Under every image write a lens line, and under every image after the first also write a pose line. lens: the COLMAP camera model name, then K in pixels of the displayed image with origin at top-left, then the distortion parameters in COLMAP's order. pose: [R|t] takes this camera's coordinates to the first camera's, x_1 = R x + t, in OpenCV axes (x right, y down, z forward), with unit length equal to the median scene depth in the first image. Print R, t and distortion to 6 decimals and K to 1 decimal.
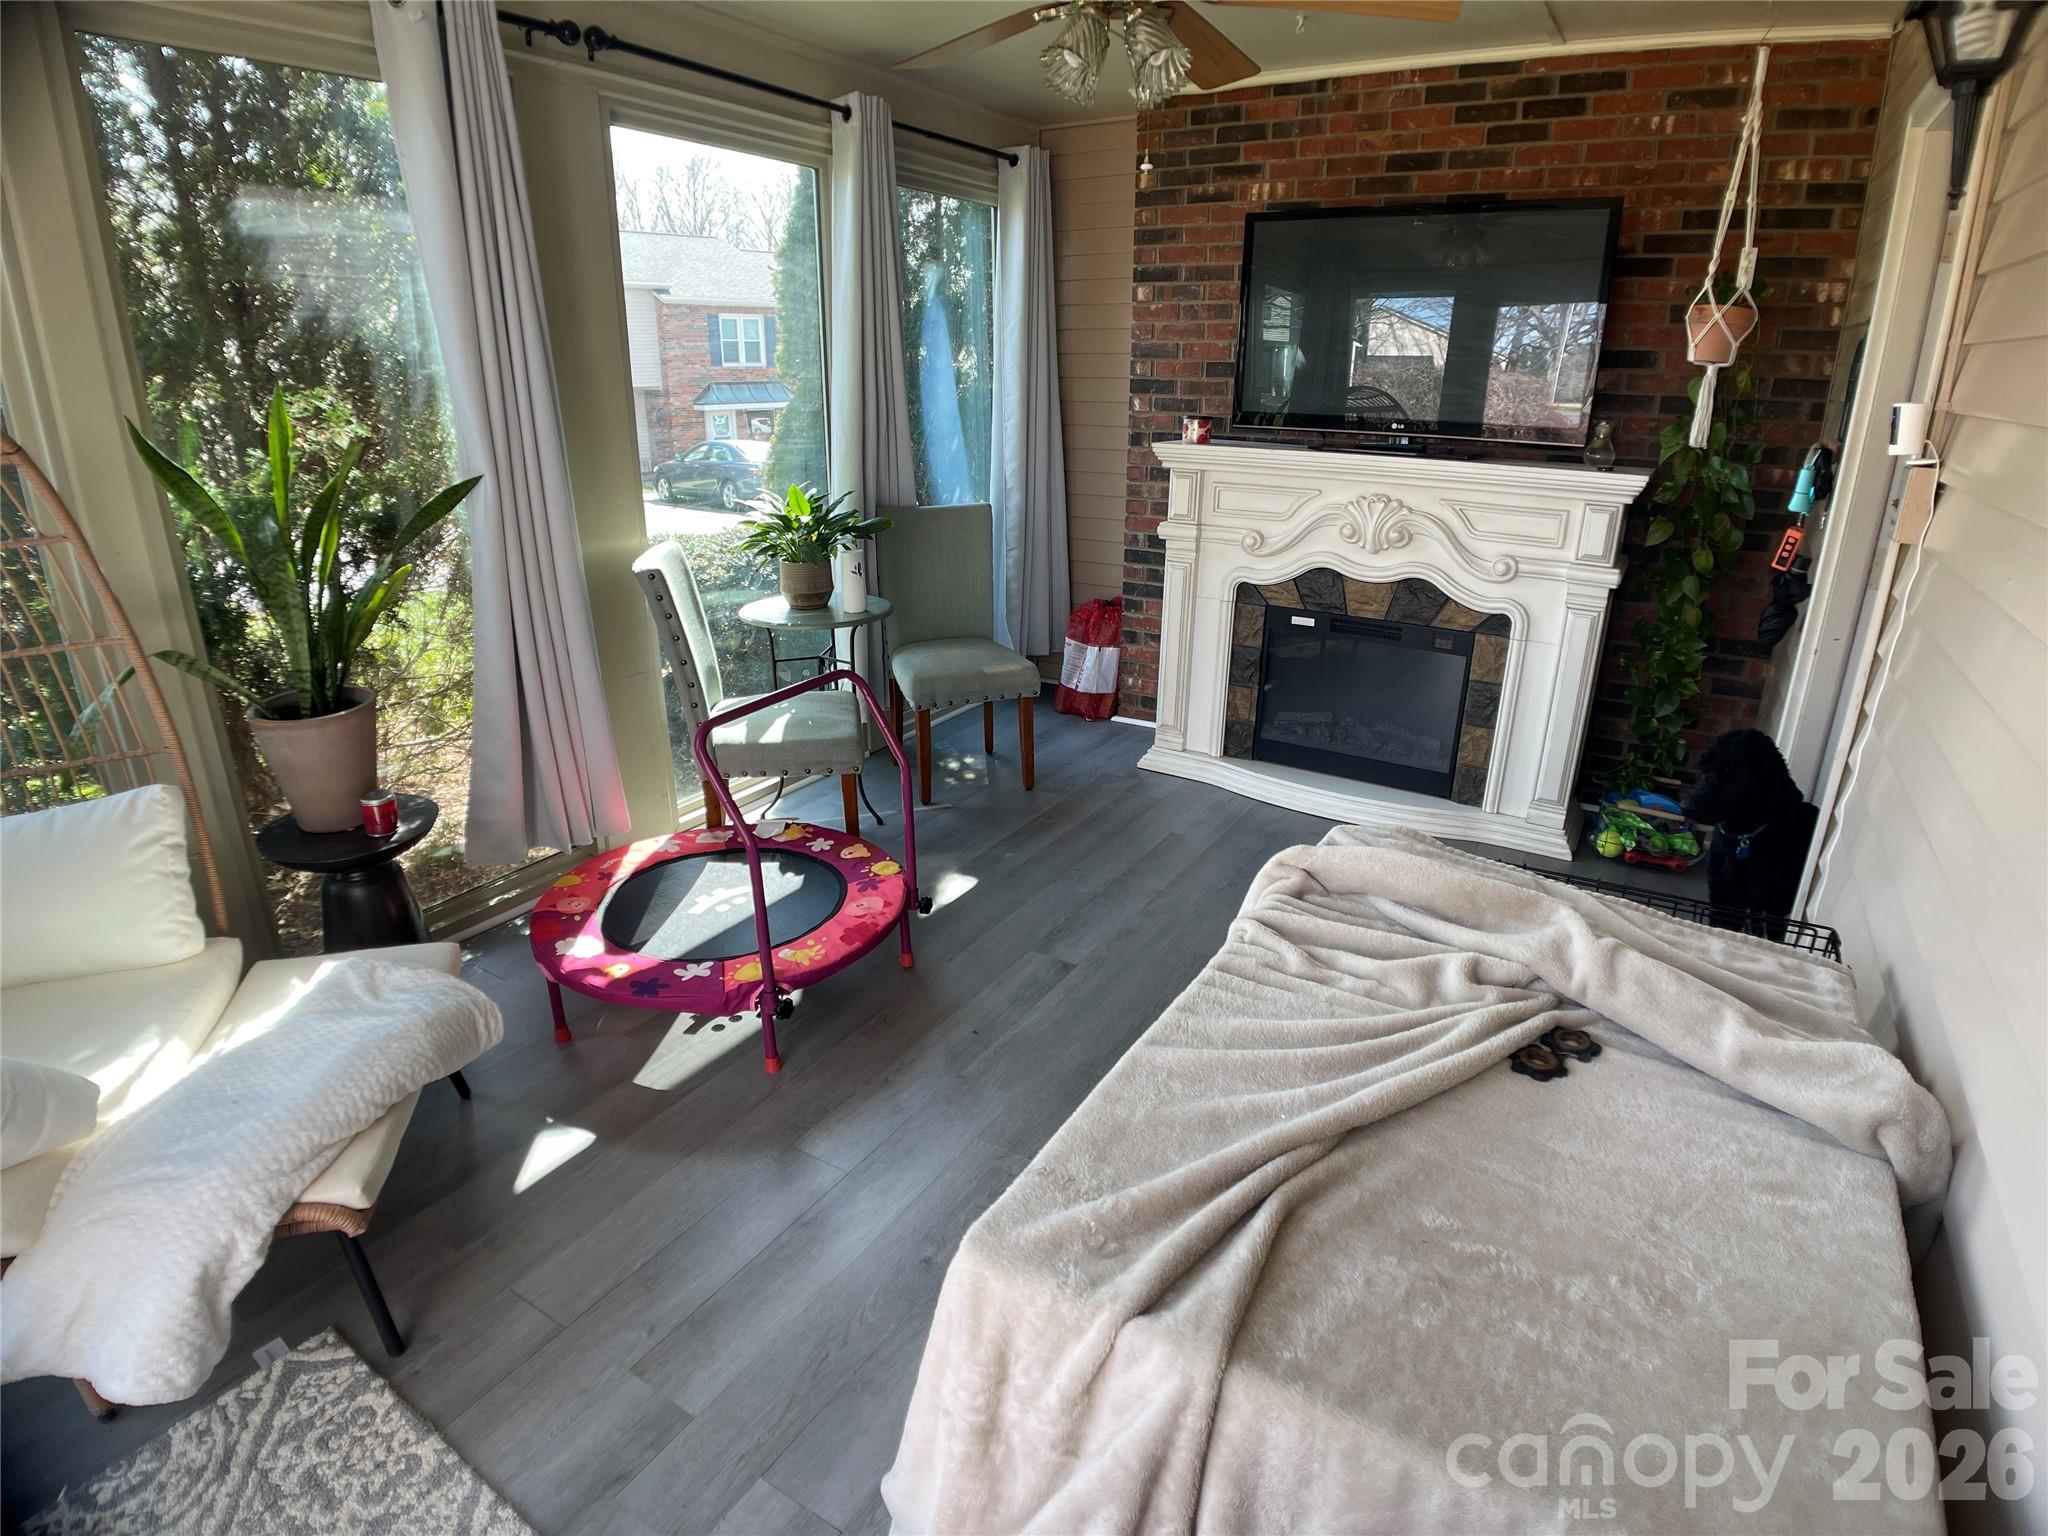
lens RADIAL K [[1078.1, 0, 1035.6], [0, 1078.1, 763.3], [0, 0, 1]] dist [-0.066447, 0.002942]
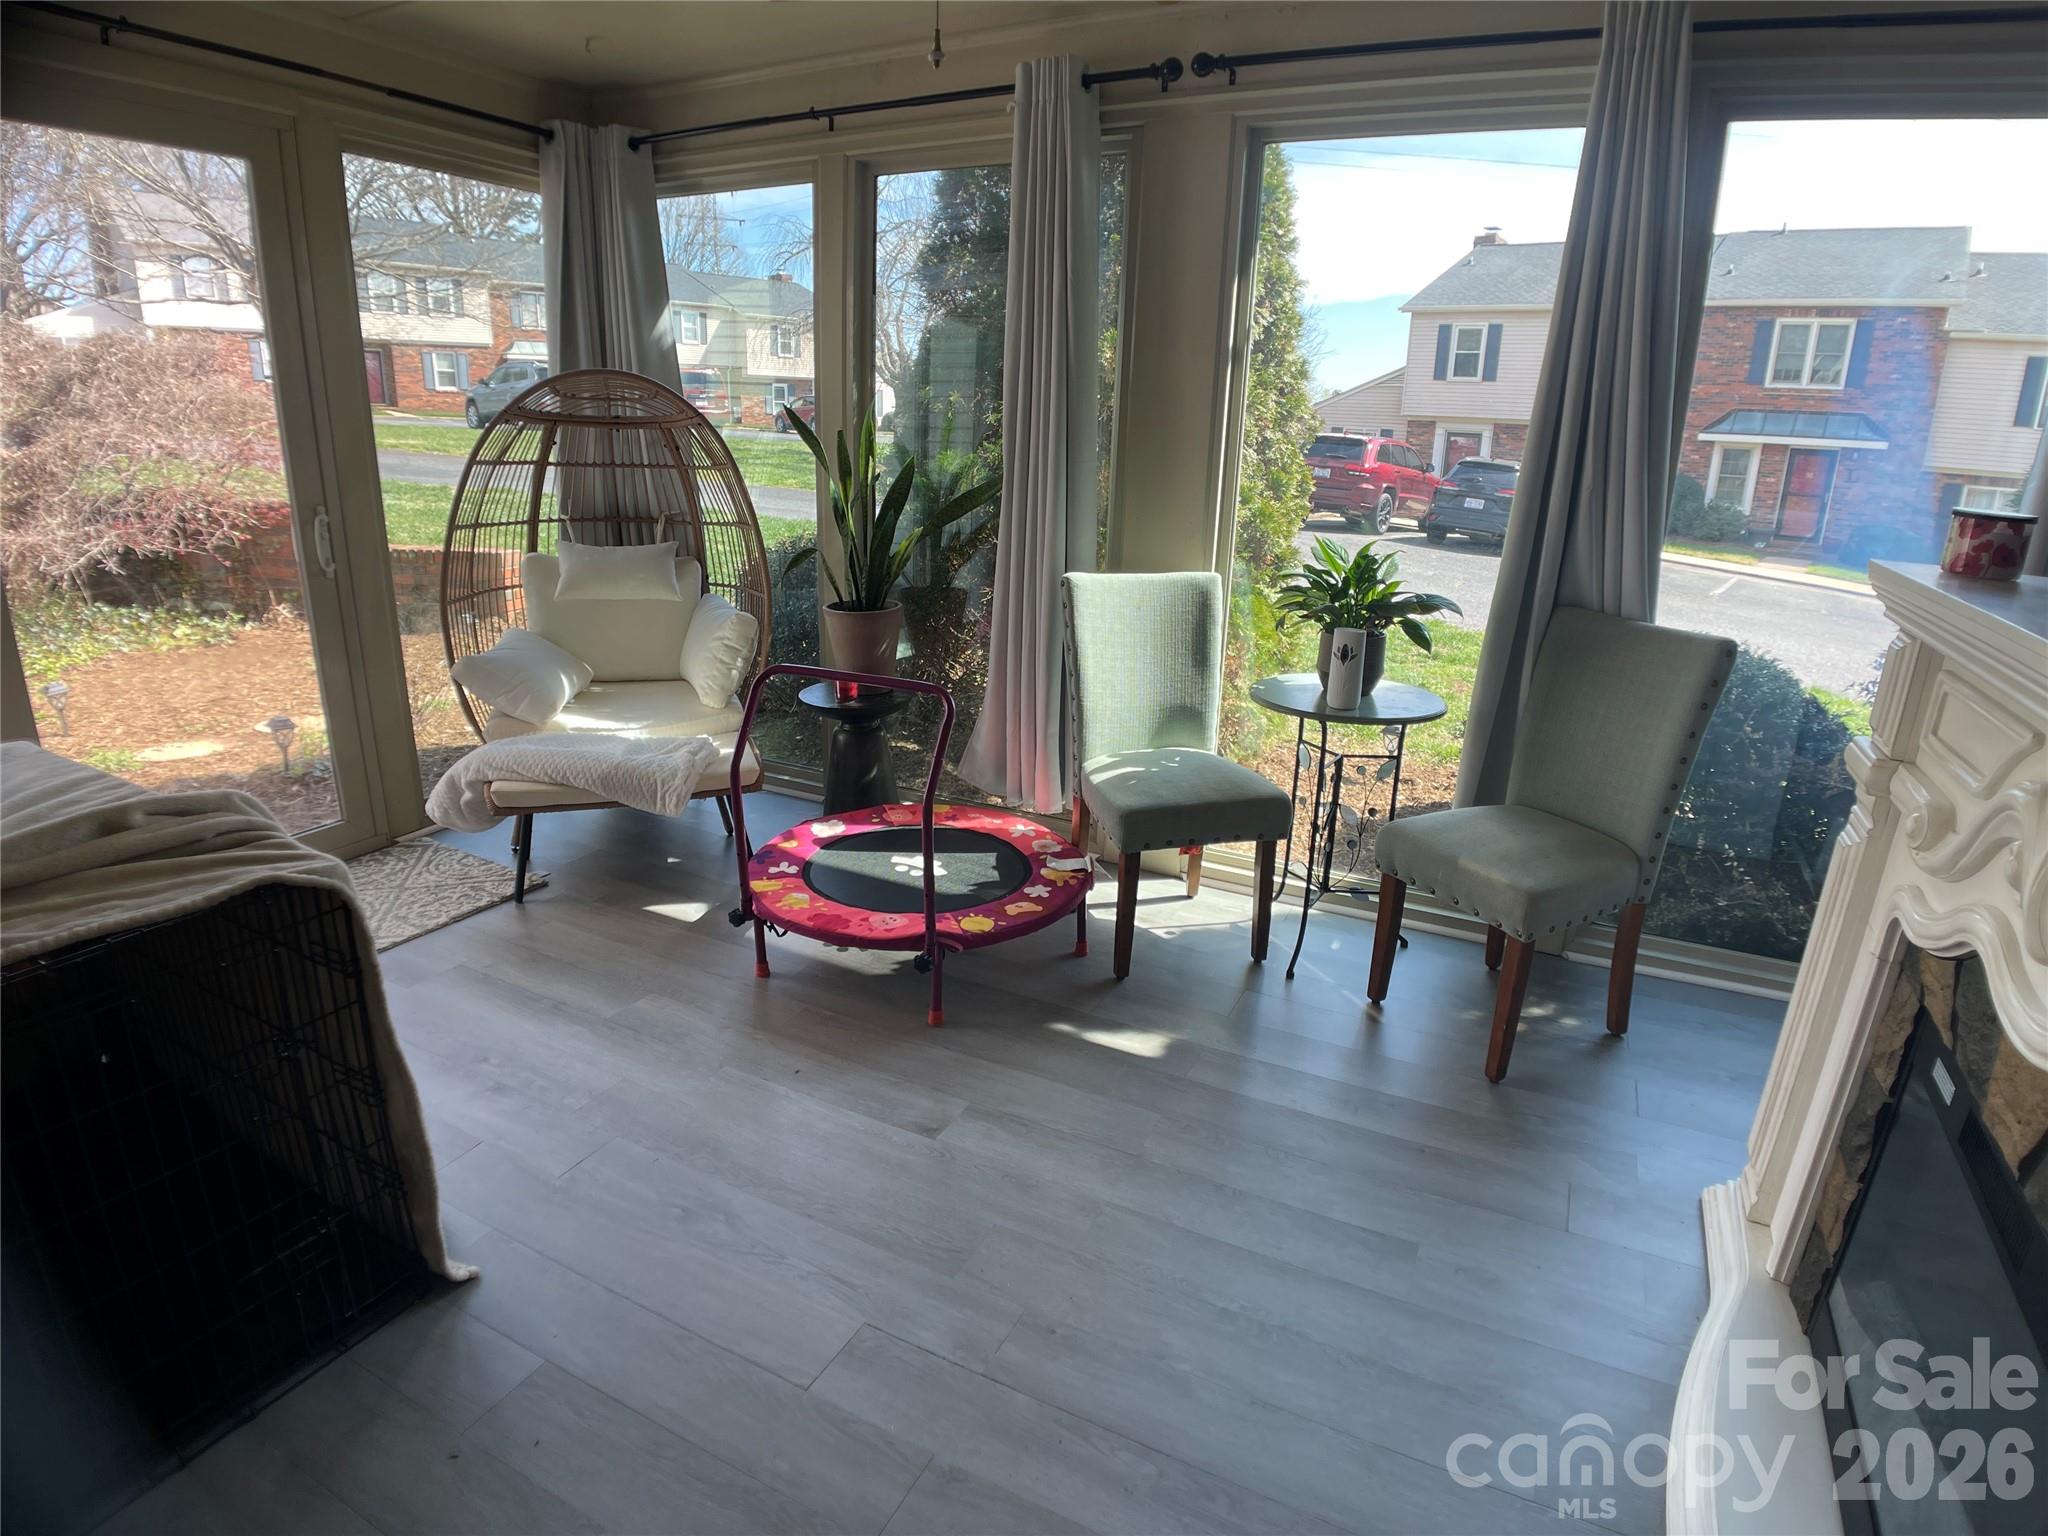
lens RADIAL K [[1078.1, 0, 1035.6], [0, 1078.1, 763.3], [0, 0, 1]] dist [-0.066447, 0.002942]
pose [[0.083996, 0.300927, -0.949941, 0.726316], [-0.369190, 0.894863, 0.250835, -0.285401], [0.925550, 0.329640, 0.186264, 0.878286]]
